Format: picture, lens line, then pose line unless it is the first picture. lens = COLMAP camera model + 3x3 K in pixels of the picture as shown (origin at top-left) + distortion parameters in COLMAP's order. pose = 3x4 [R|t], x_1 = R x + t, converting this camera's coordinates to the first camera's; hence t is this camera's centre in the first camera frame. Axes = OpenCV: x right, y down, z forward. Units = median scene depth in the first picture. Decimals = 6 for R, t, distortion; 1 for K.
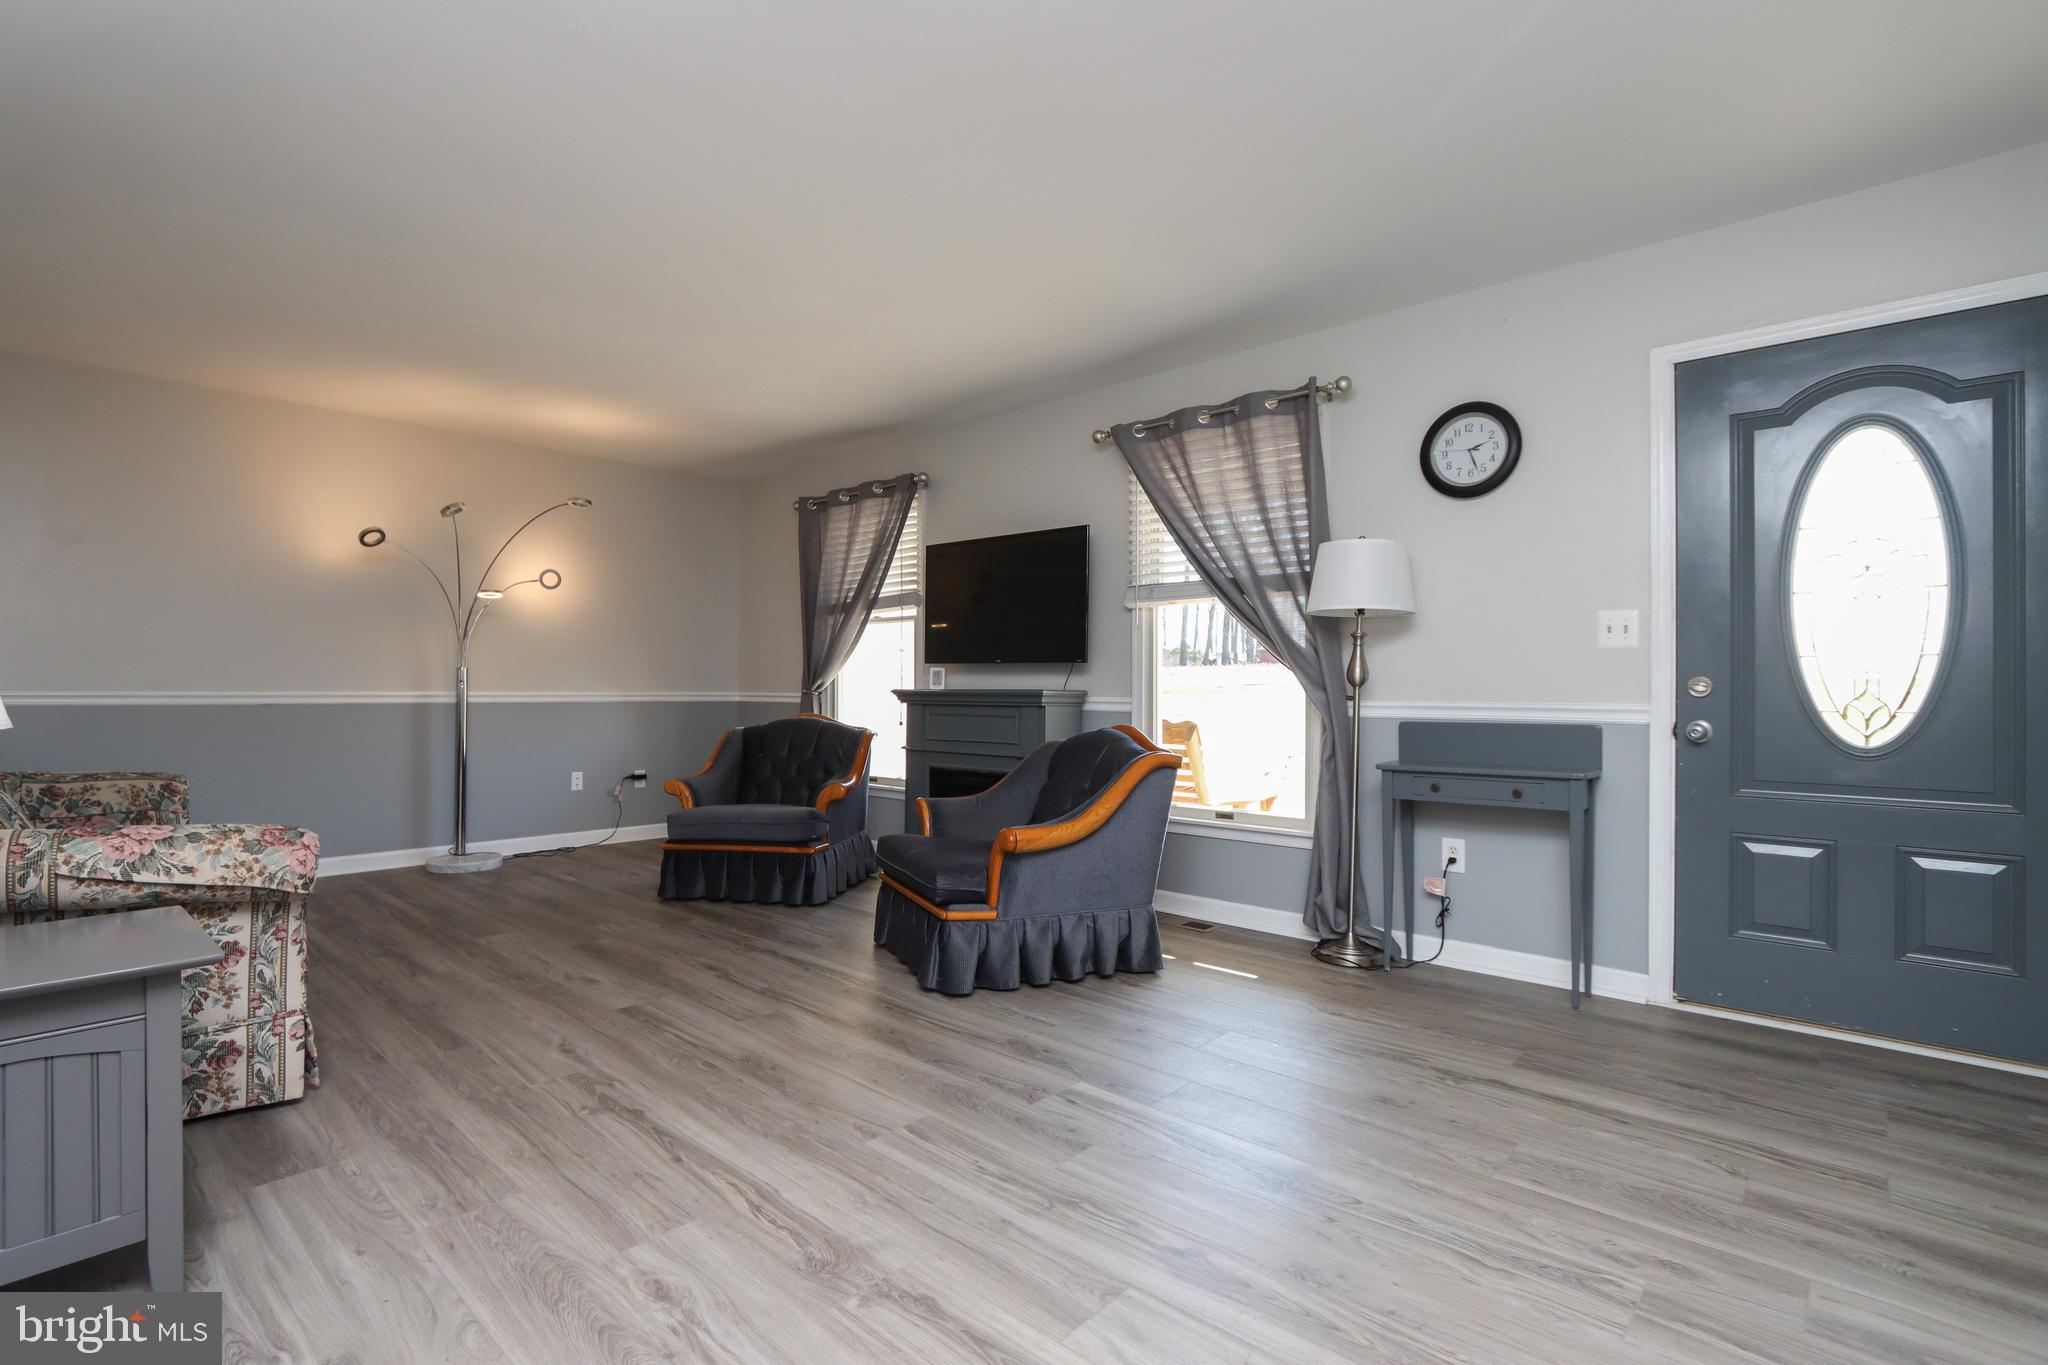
lens RADIAL K [[953.1, 0, 1014.4], [0, 953.1, 689.0], [0, 0, 1]] dist [-0.014598, 0.002524]
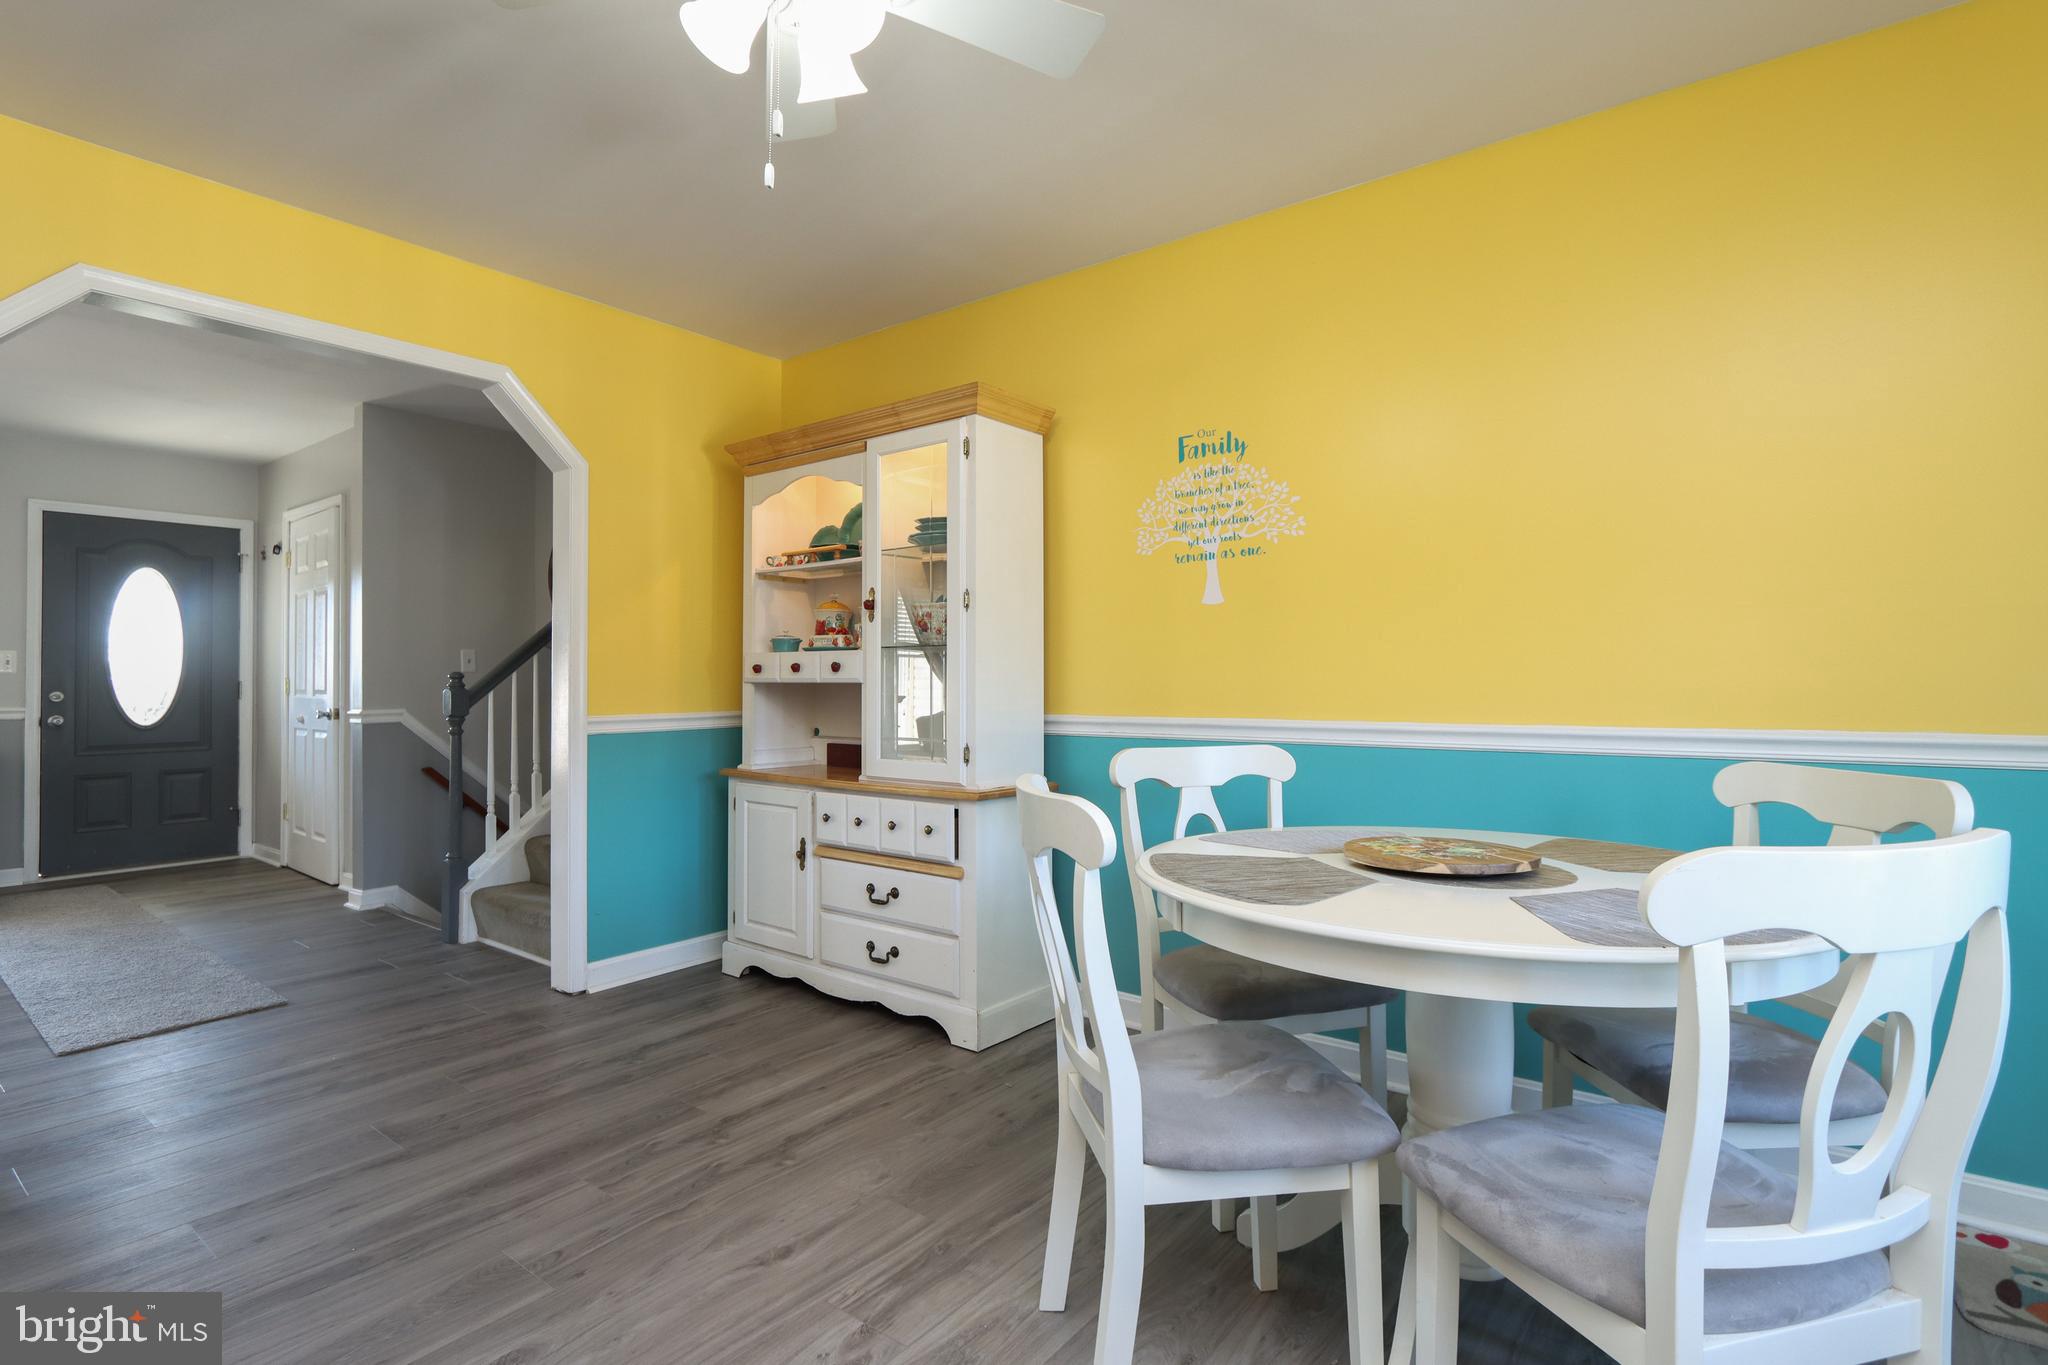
lens RADIAL K [[989.9, 0, 974.7], [0, 989.9, 648.0], [0, 0, 1]] dist [-0.027066, 0.001833]
pose [[-0.074338, 0.022623, 0.996976, -0.956844], [0.009335, 0.999715, -0.021989, -0.029892], [-0.997189, 0.007672, -0.074528, -0.461459]]
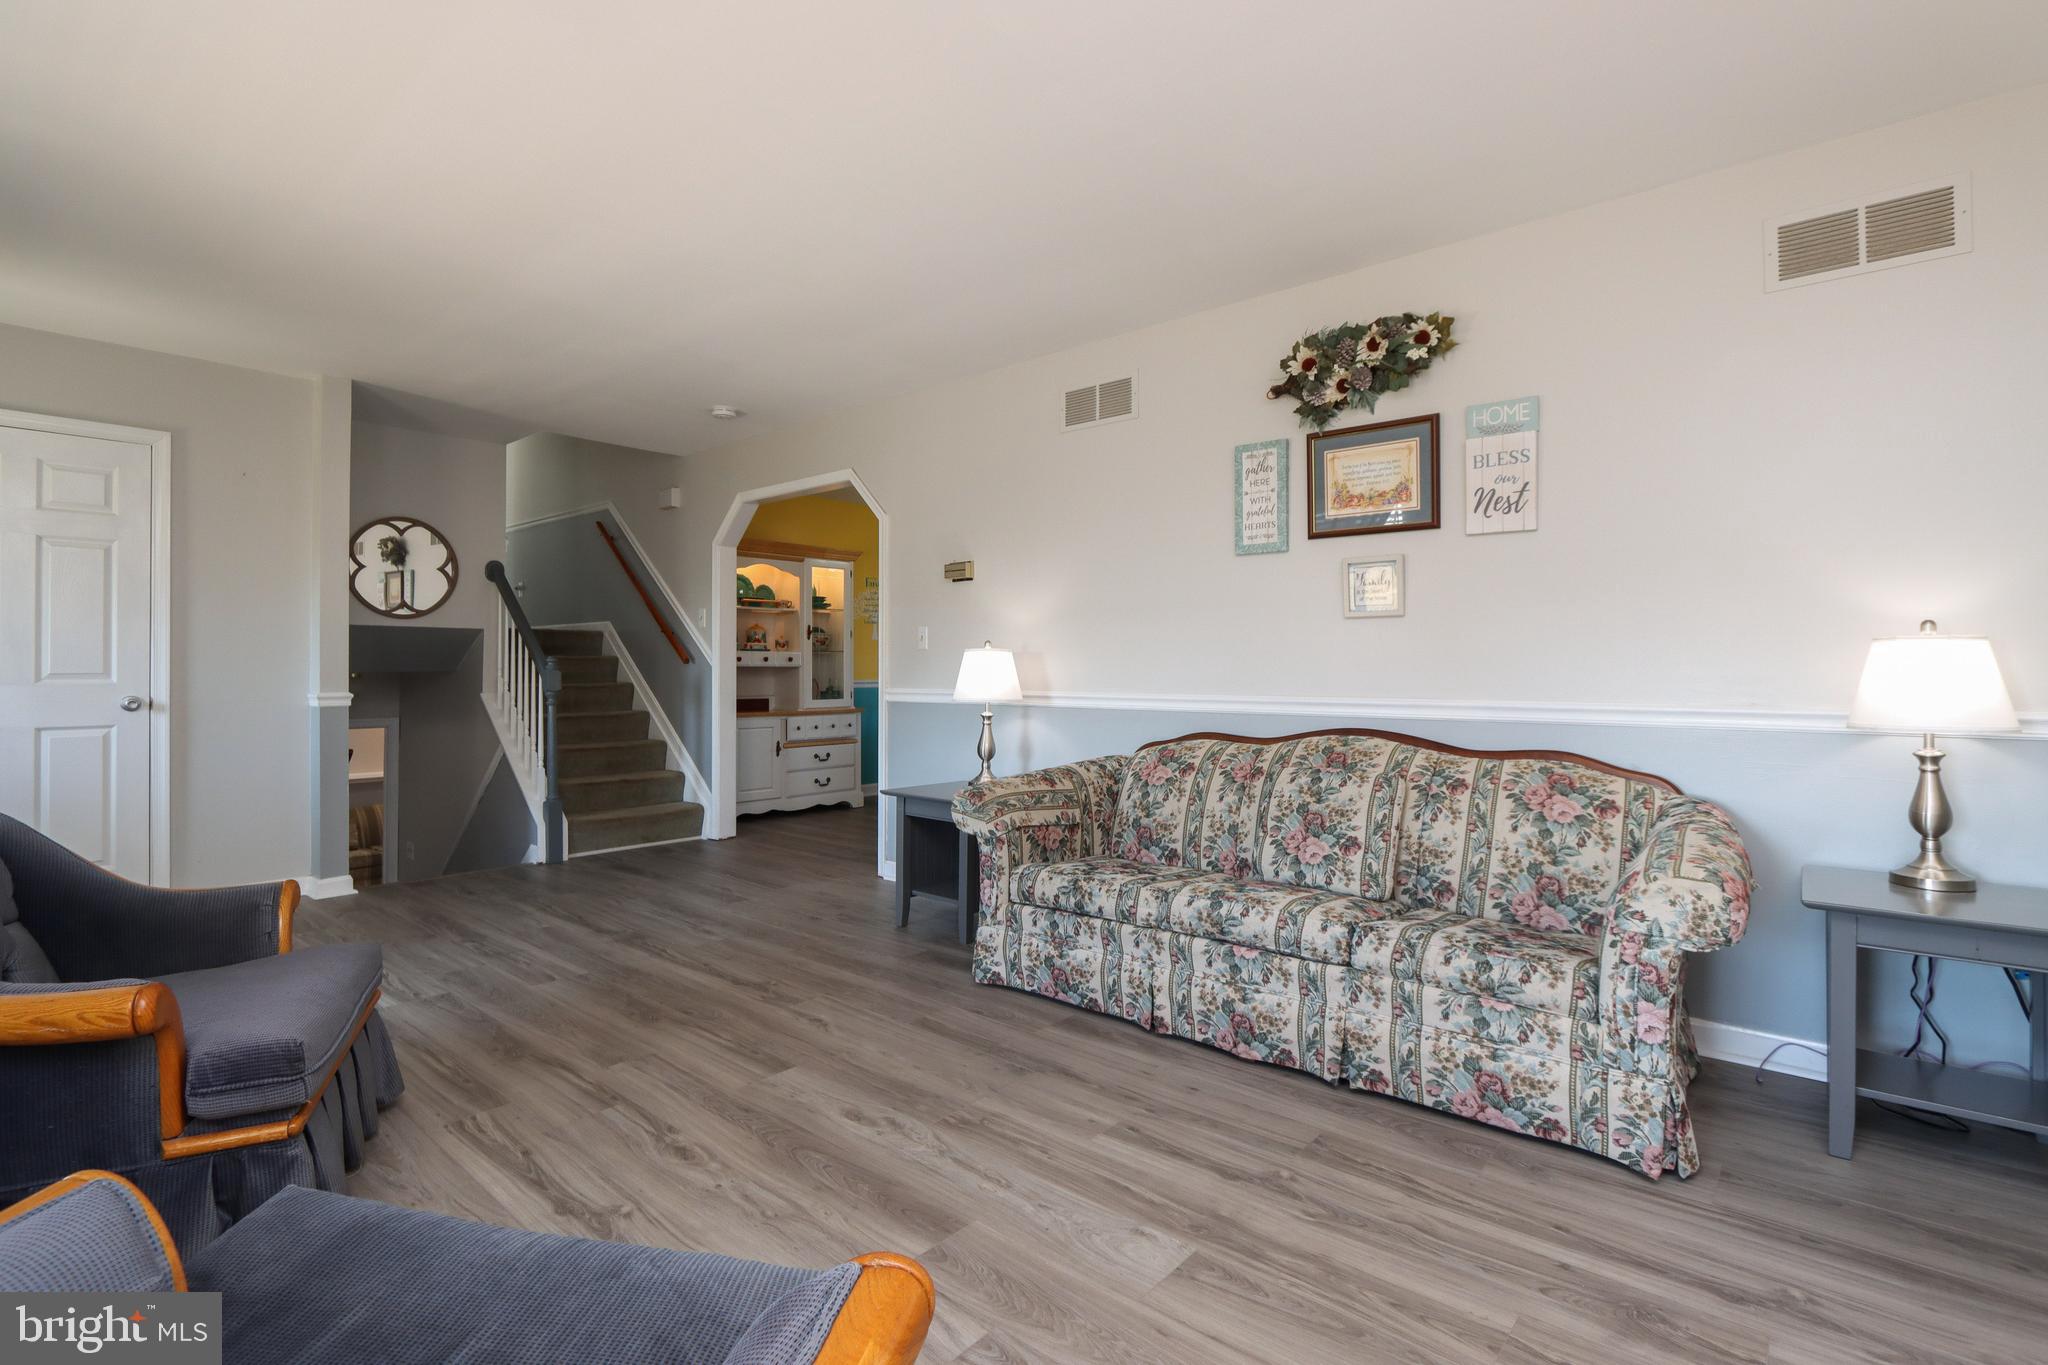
lens RADIAL K [[953.1, 0, 1022.8], [0, 953.1, 664.0], [0, 0, 1]] dist [-0.014598, 0.002524]
pose [[-0.999665, -0.006696, -0.025013, -0.463578], [-0.006613, 0.999972, -0.003372, -0.021205], [0.025035, -0.003205, -0.999681, 1.437378]]
